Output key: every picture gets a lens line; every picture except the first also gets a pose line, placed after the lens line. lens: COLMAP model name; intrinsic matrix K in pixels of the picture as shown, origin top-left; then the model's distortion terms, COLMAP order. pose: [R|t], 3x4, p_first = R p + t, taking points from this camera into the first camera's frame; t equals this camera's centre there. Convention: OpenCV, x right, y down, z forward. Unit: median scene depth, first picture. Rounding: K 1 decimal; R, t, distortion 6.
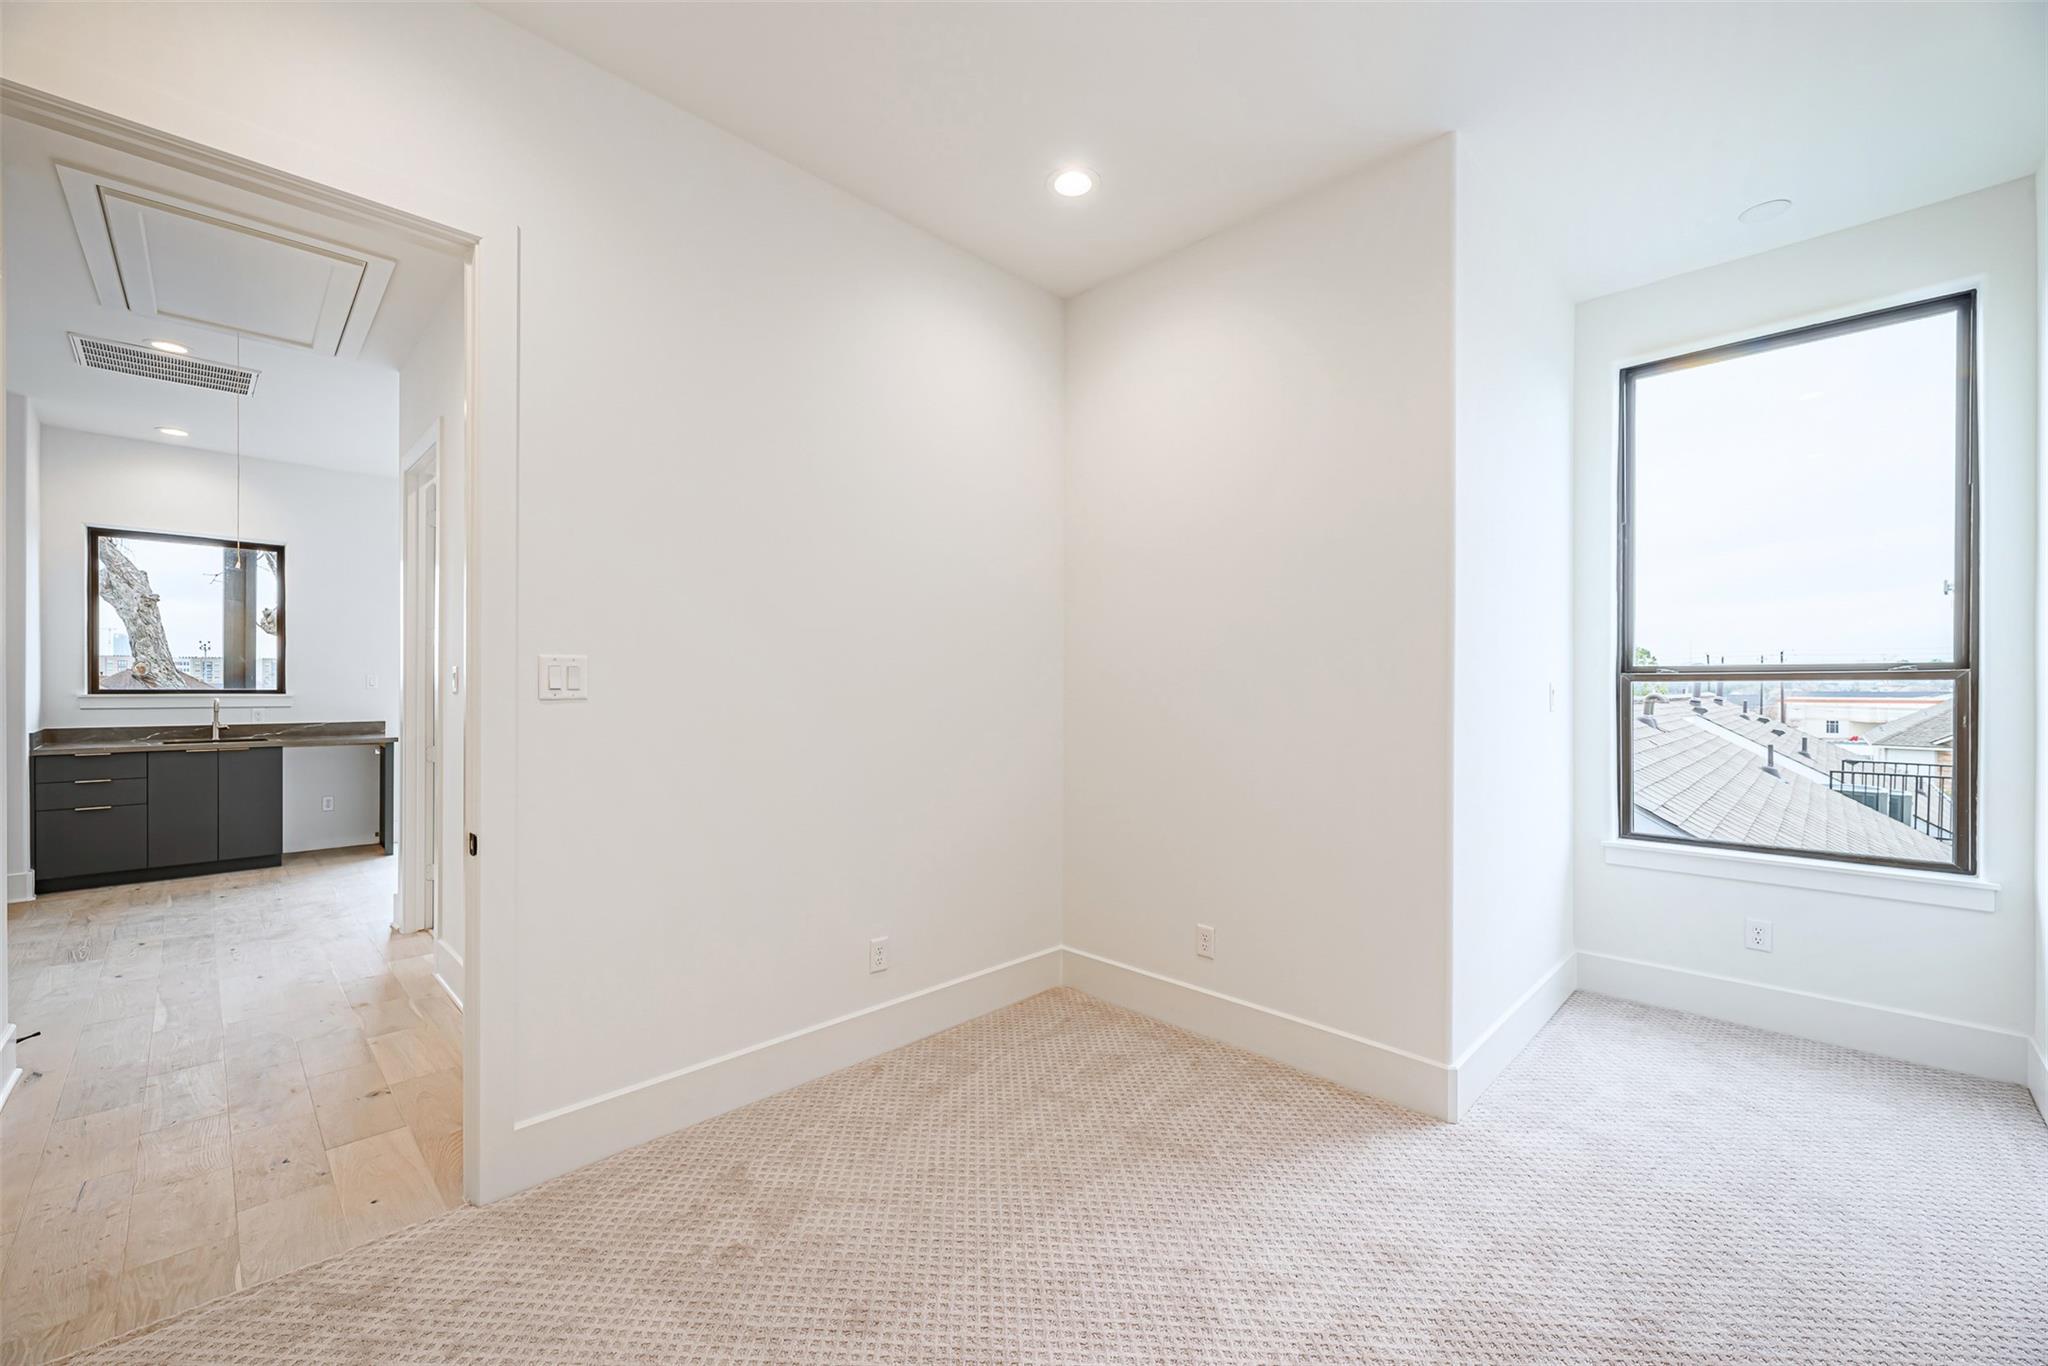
lens RADIAL K [[839.4, 0, 1020.8], [0, 839.4, 687.2], [0, 0, 1]] dist [-0.000635, -0.000003]
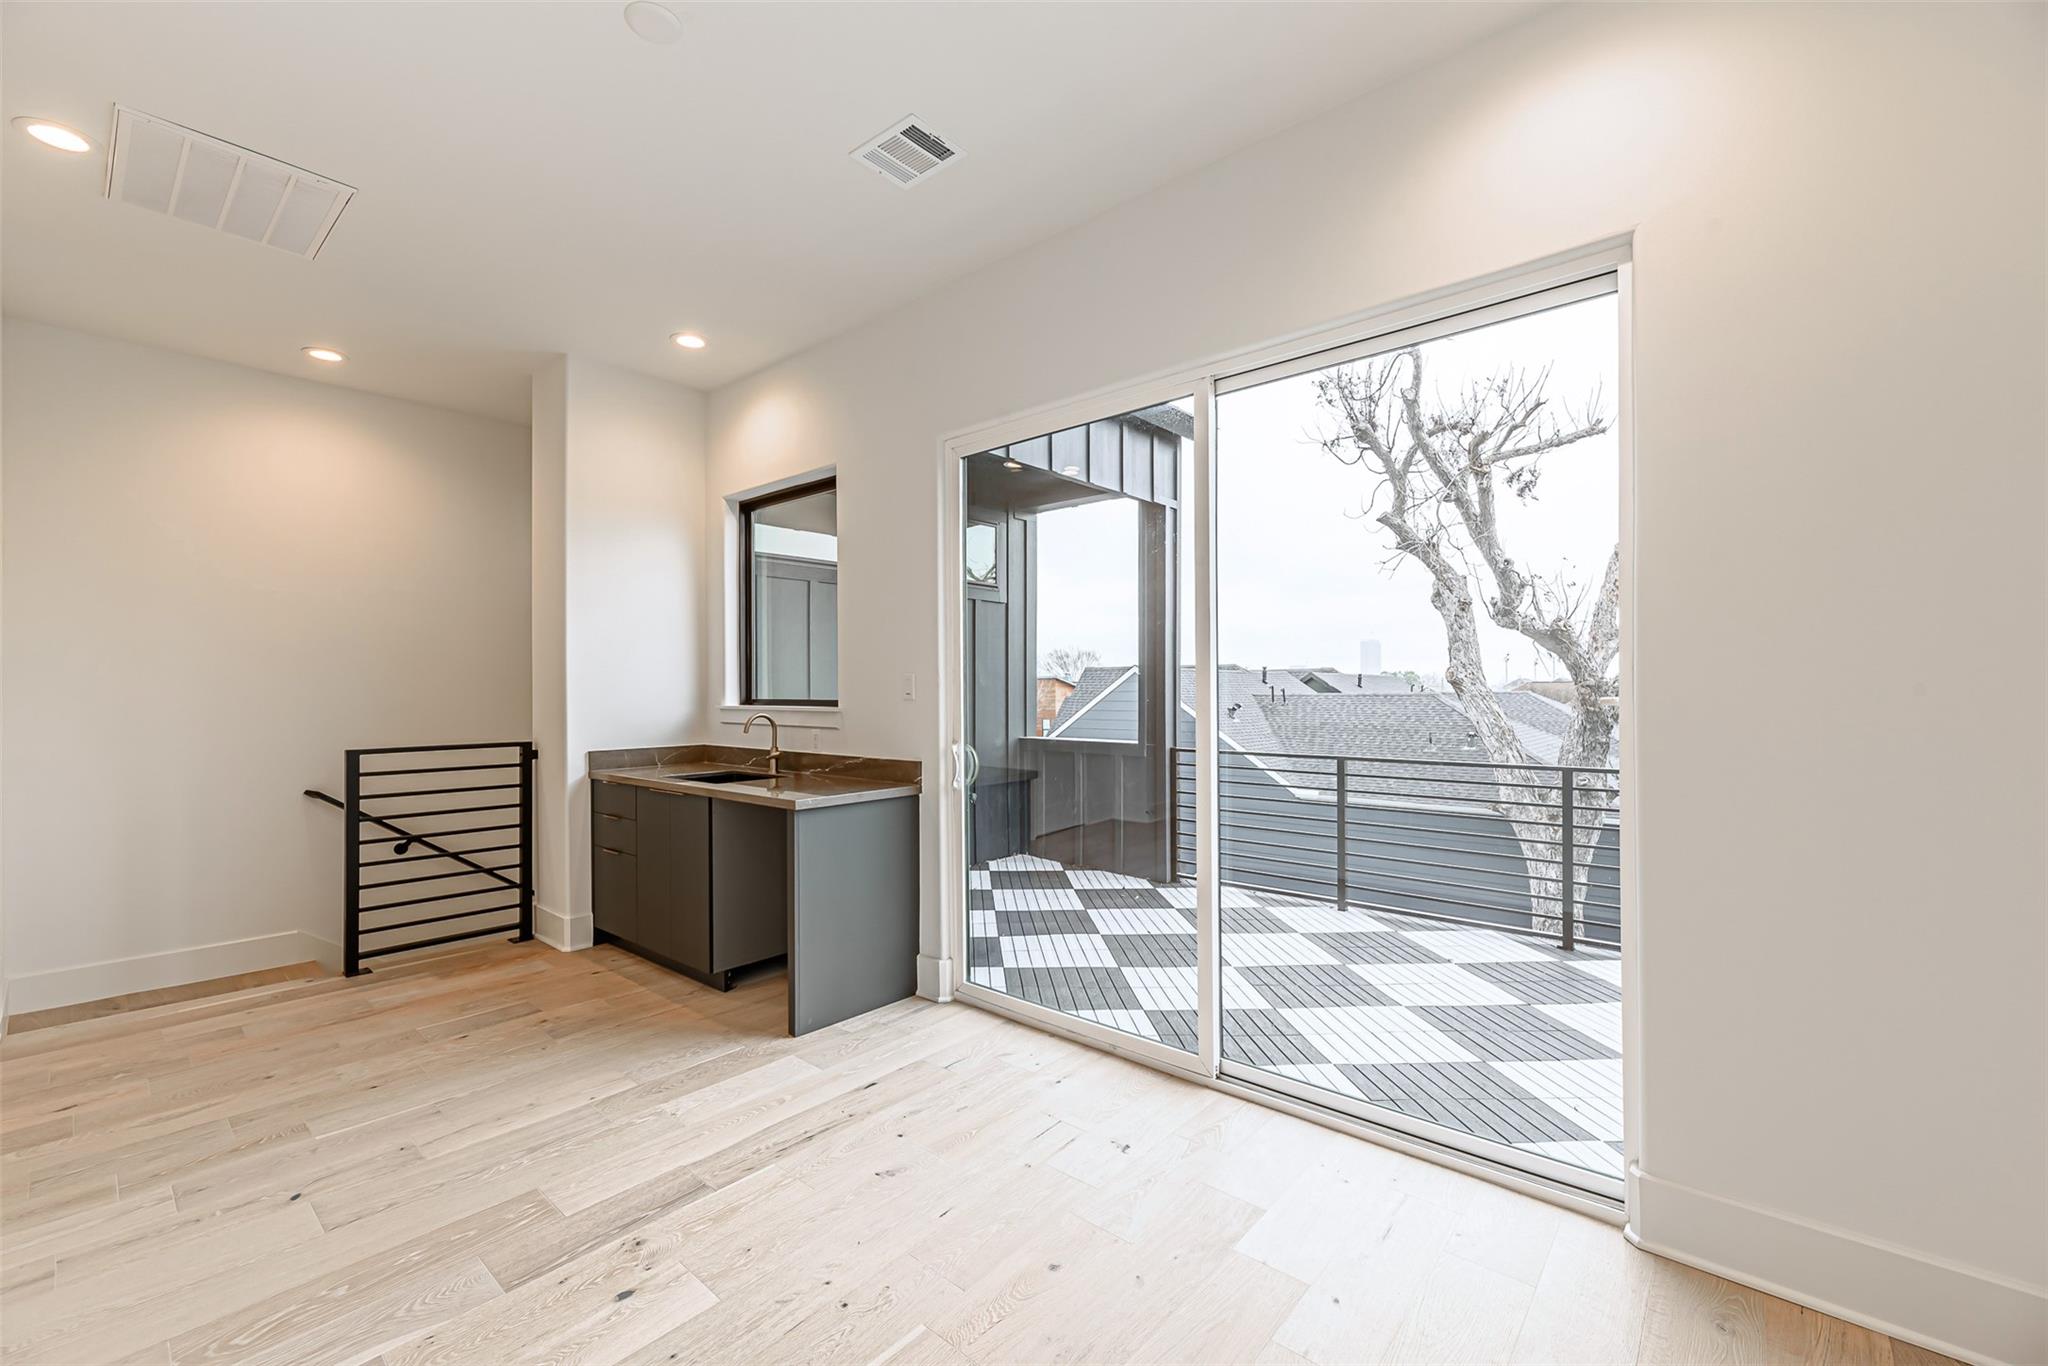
lens RADIAL K [[839.4, 0, 1020.8], [0, 839.4, 687.2], [0, 0, 1]] dist [-0.000635, -0.000003]
pose [[0.060579, -0.010474, -0.998108, -0.095108], [0.006124, 0.999930, -0.010122, 0.000276], [0.998145, -0.005499, 0.060639, 0.431054]]
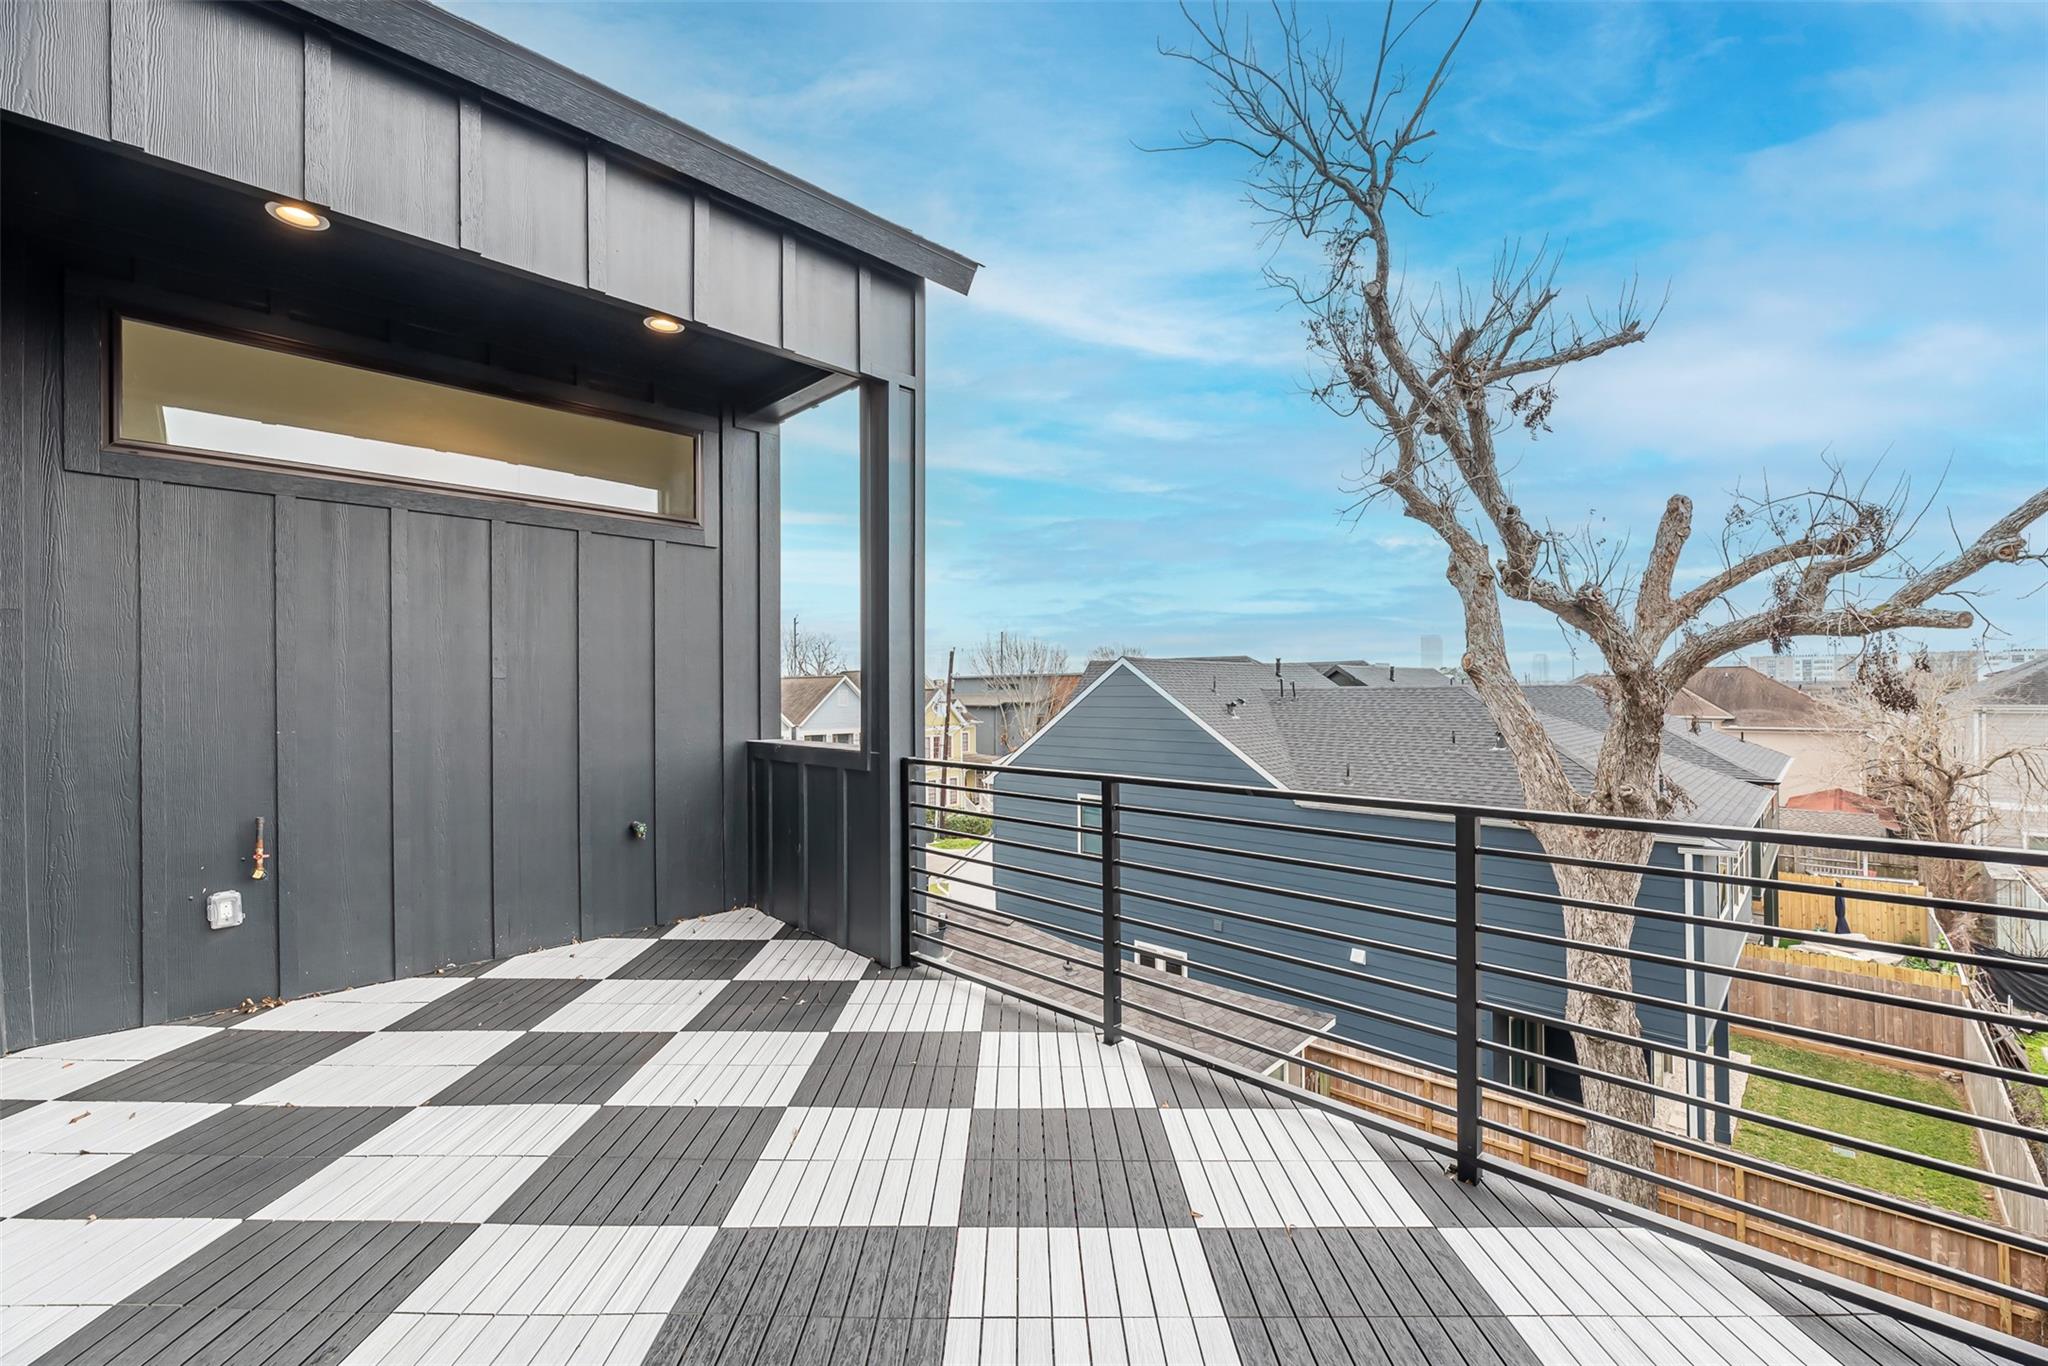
lens RADIAL K [[839.4, 0, 1020.8], [0, 839.4, 687.2], [0, 0, 1]] dist [-0.000635, -0.000003]
pose [[0.002811, -0.008614, -0.999959, -0.218946], [0.011145, 0.999901, -0.008582, 0.005733], [0.999934, -0.011121, 0.002906, 0.549895]]
